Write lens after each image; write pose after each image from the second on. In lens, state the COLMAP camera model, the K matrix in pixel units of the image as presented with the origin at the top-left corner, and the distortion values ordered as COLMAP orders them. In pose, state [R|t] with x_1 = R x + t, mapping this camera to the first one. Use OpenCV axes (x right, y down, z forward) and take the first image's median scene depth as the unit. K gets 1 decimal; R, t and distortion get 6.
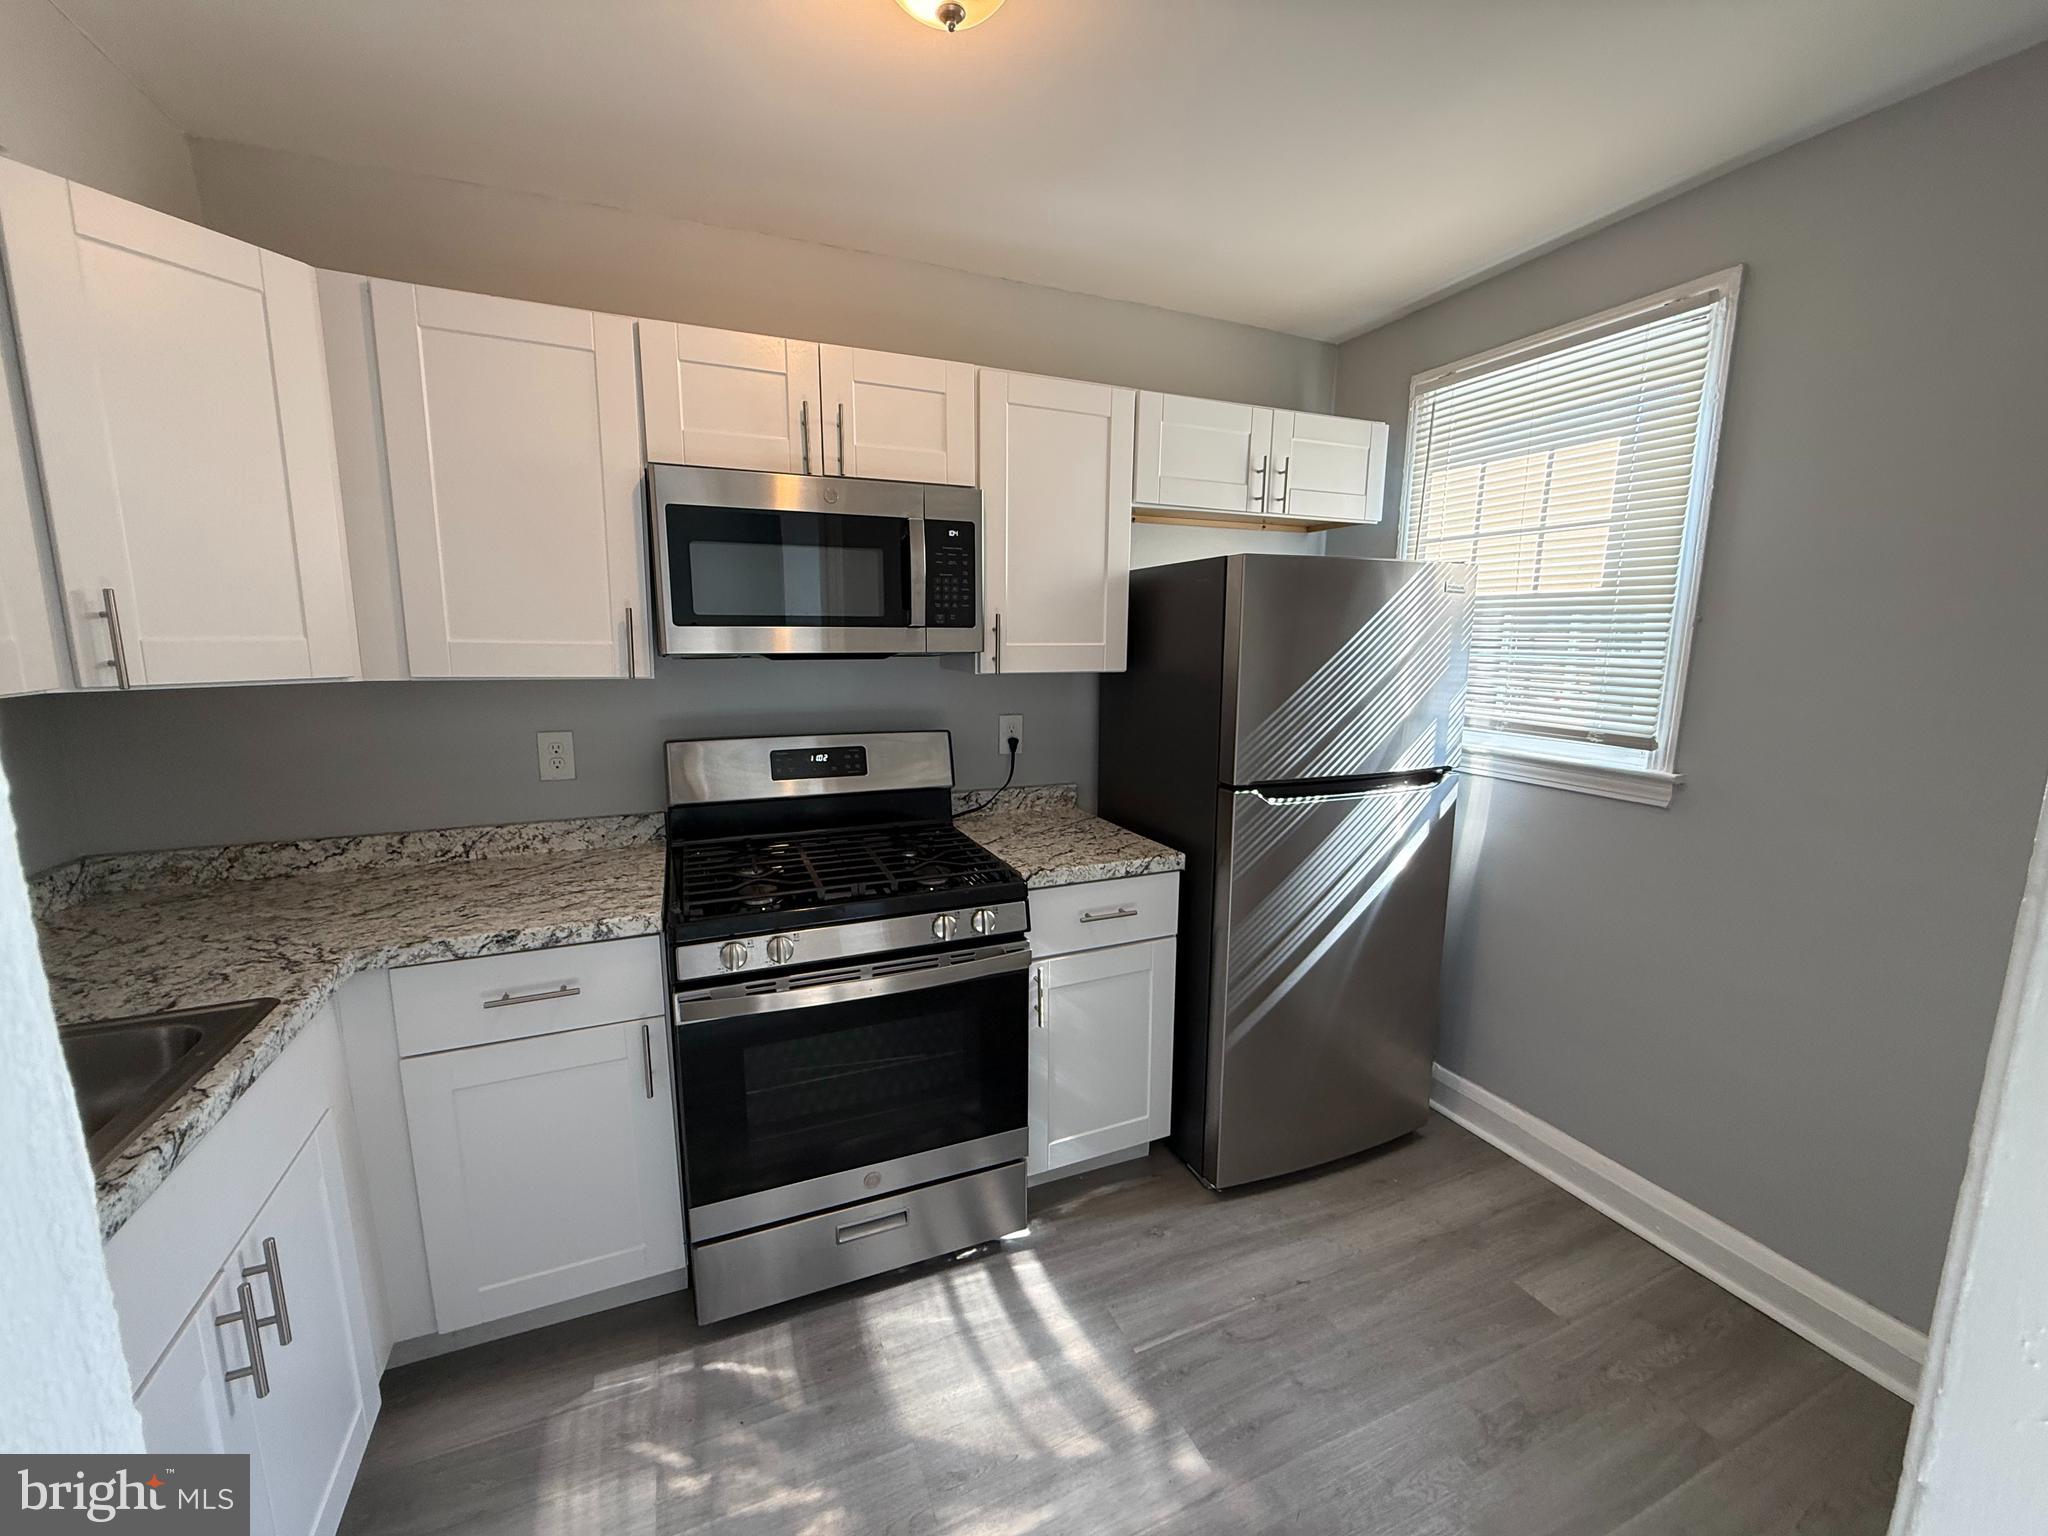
lens RADIAL K [[813.3, 0, 1022.3], [0, 813.3, 772.4], [0, 0, 1]] dist [-0.001439, 0.000604]
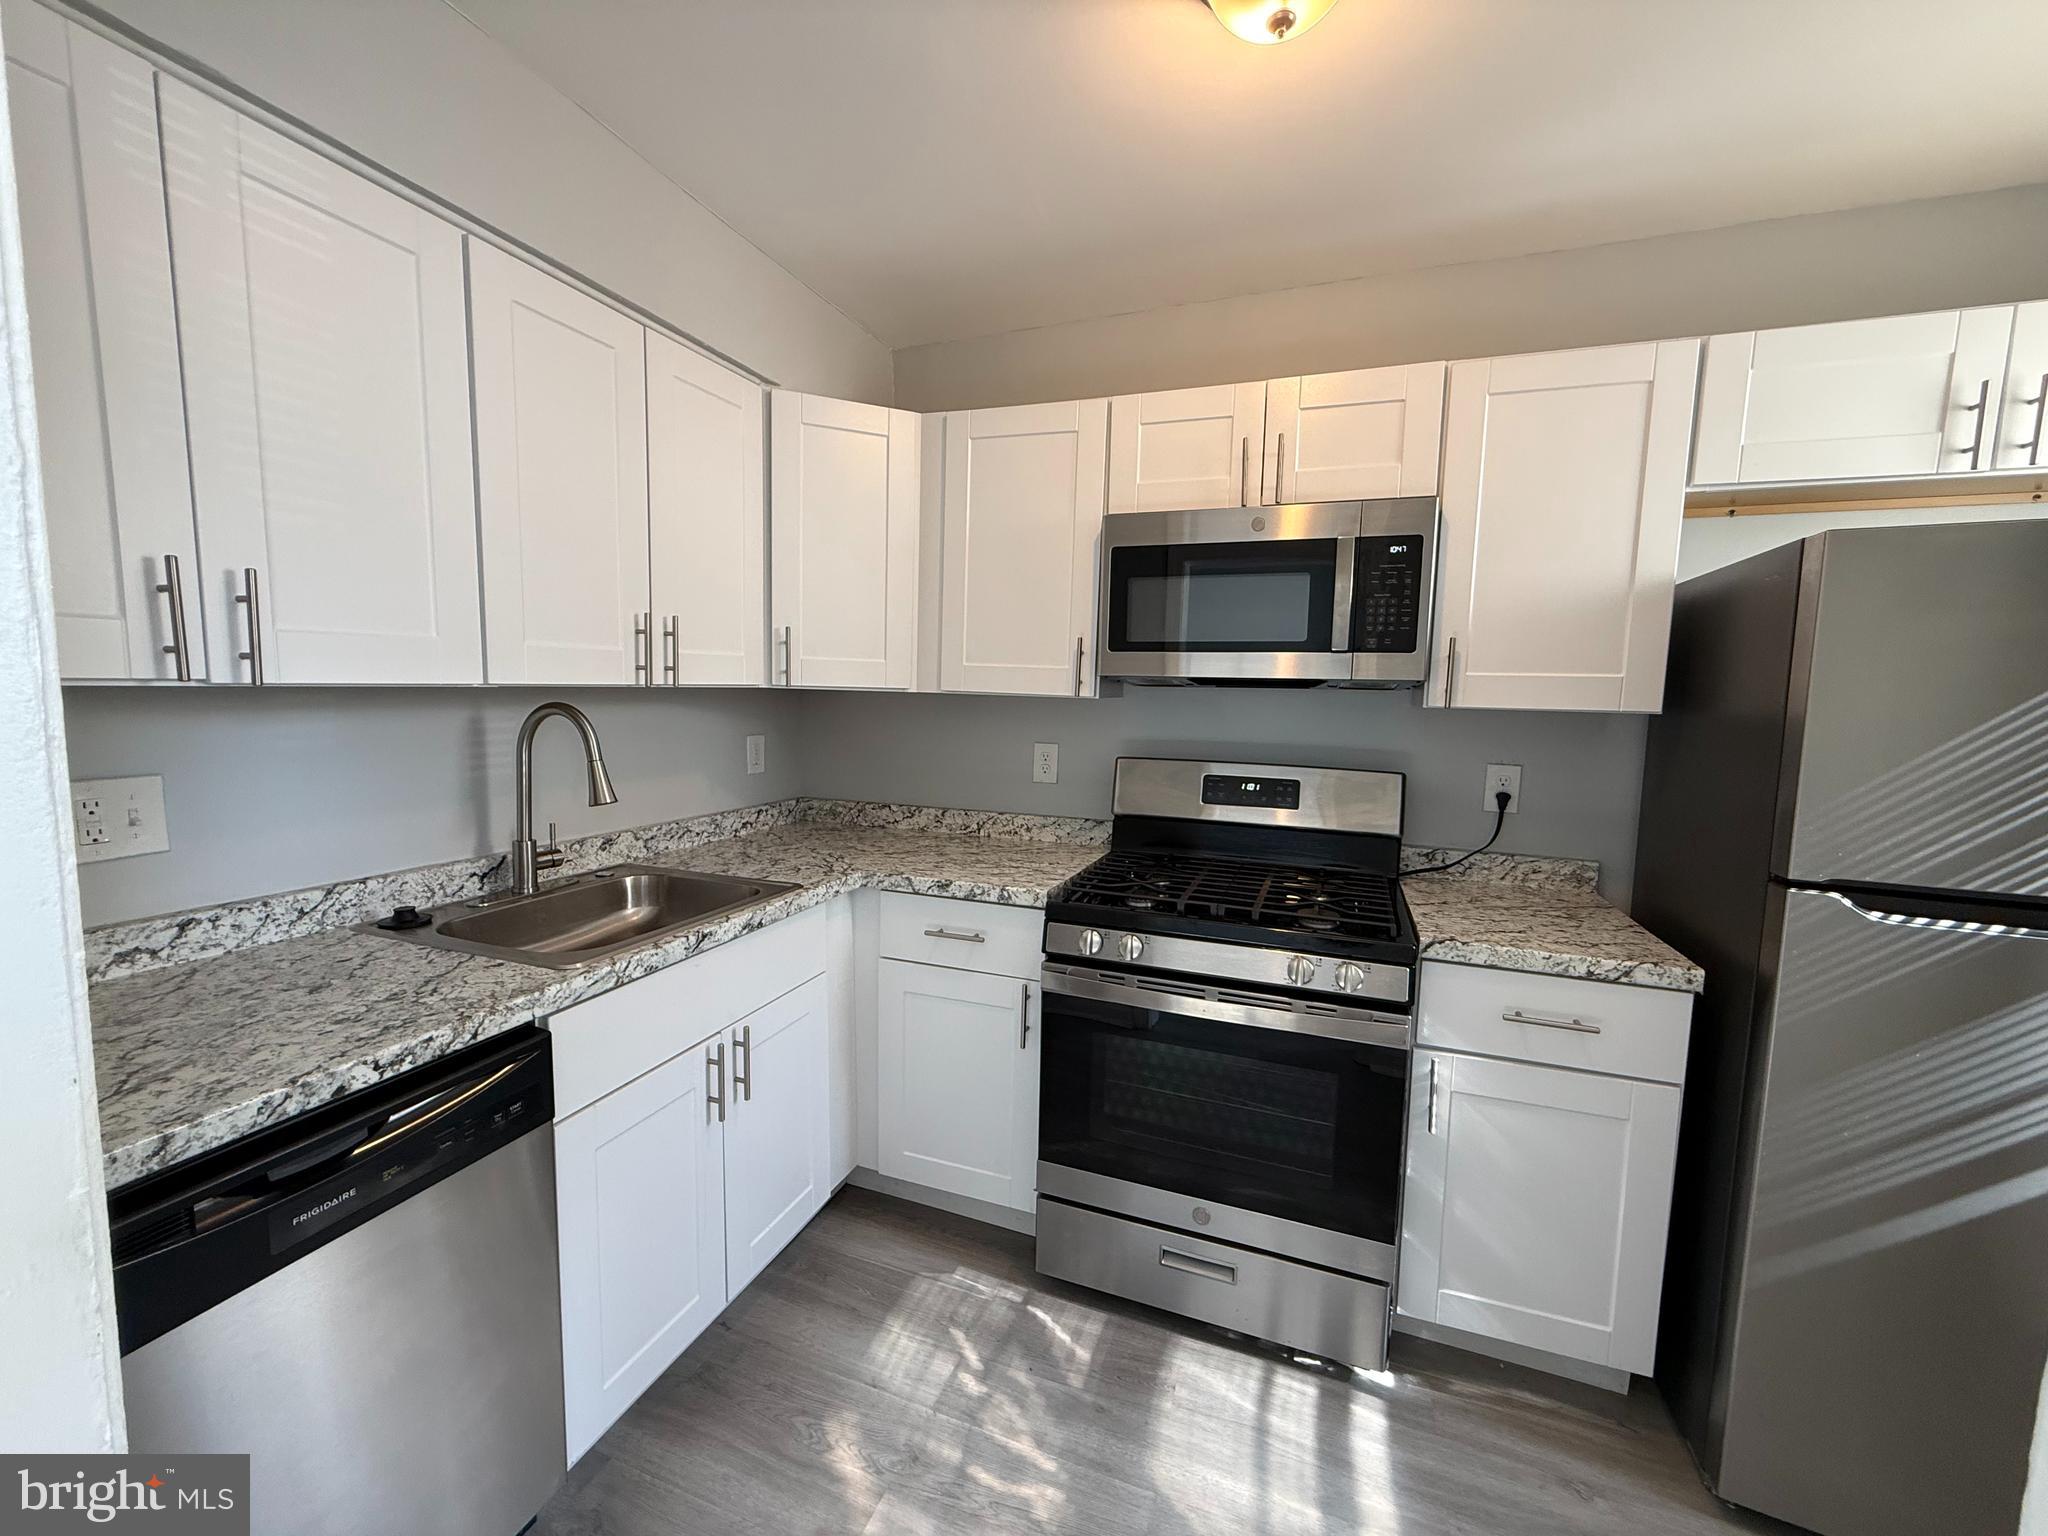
lens RADIAL K [[813.3, 0, 1024.7], [0, 813.3, 773.1], [0, 0, 1]] dist [-0.001439, 0.000604]
pose [[0.723148, 0.081449, -0.685874, 0.283239], [-0.135079, 0.990525, -0.024793, 0.033909], [0.677356, 0.110576, 0.727298, 0.099656]]
